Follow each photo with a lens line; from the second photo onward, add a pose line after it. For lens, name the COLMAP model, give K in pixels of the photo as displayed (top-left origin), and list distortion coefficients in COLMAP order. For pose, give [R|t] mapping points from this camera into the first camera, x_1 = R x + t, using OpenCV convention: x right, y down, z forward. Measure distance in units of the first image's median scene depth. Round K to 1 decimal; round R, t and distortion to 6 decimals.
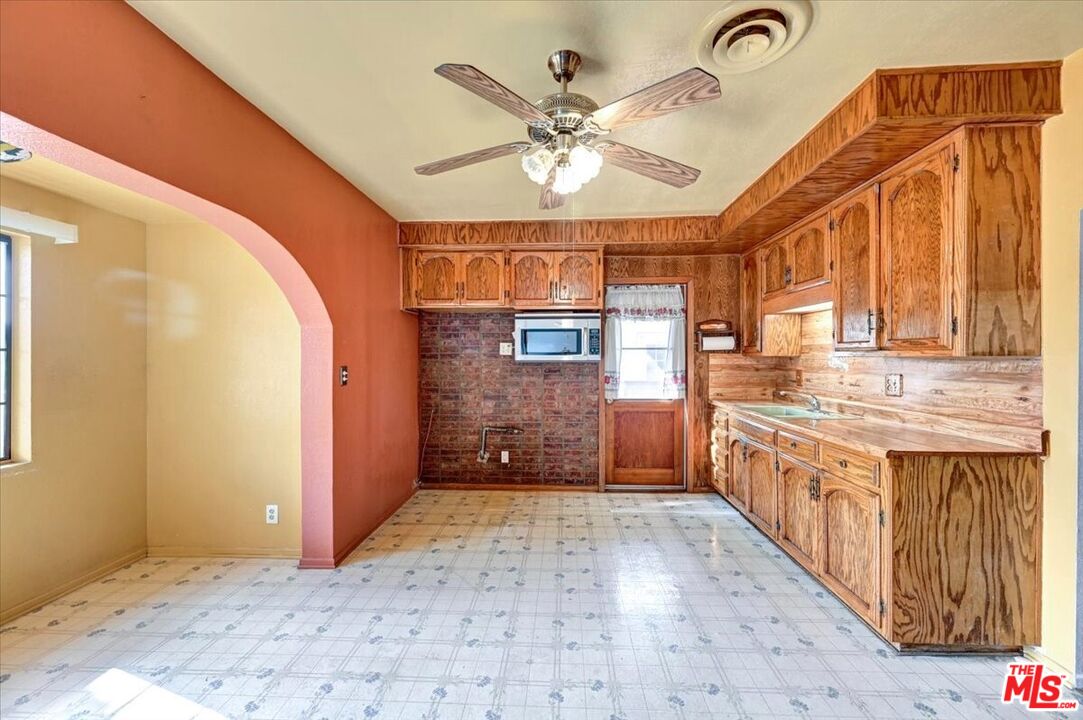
lens RADIAL K [[426.8, 0, 565.2], [0, 426.8, 360.1], [0, 0, 1]] dist [0.001430, 0.000213]
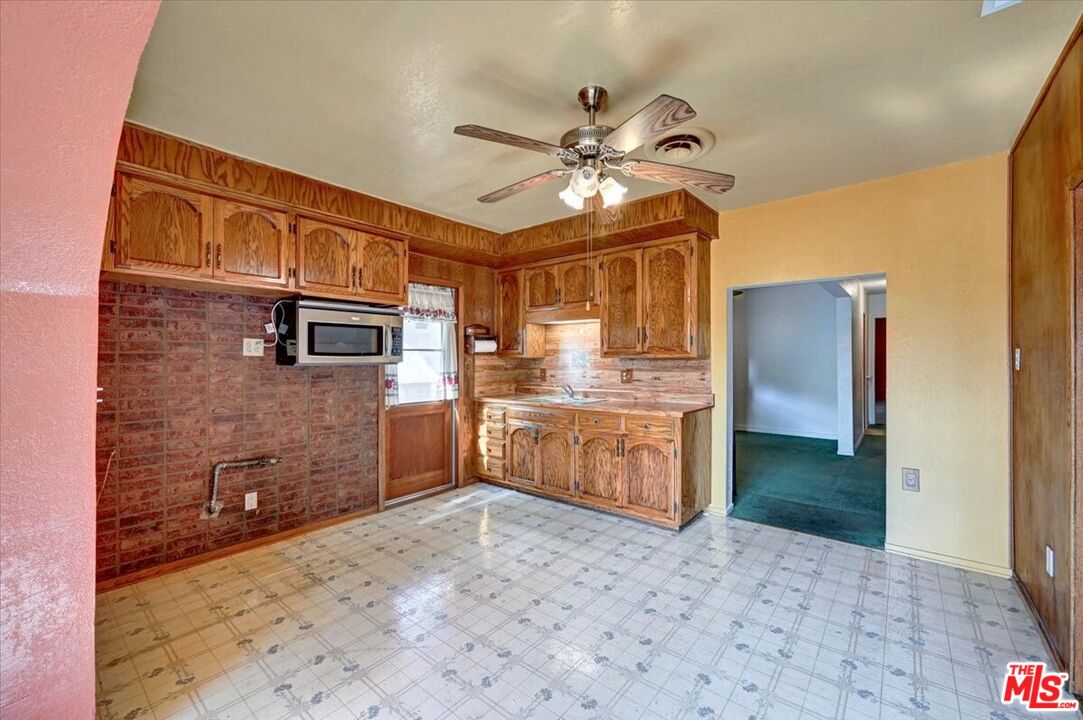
lens RADIAL K [[426.8, 0, 565.2], [0, 426.8, 360.1], [0, 0, 1]] dist [0.001430, 0.000213]
pose [[0.592122, -0.003759, 0.805840, -0.424681], [0.009063, 0.999957, -0.001995, 0.001064], [-0.805797, 0.008484, 0.592131, 0.175935]]
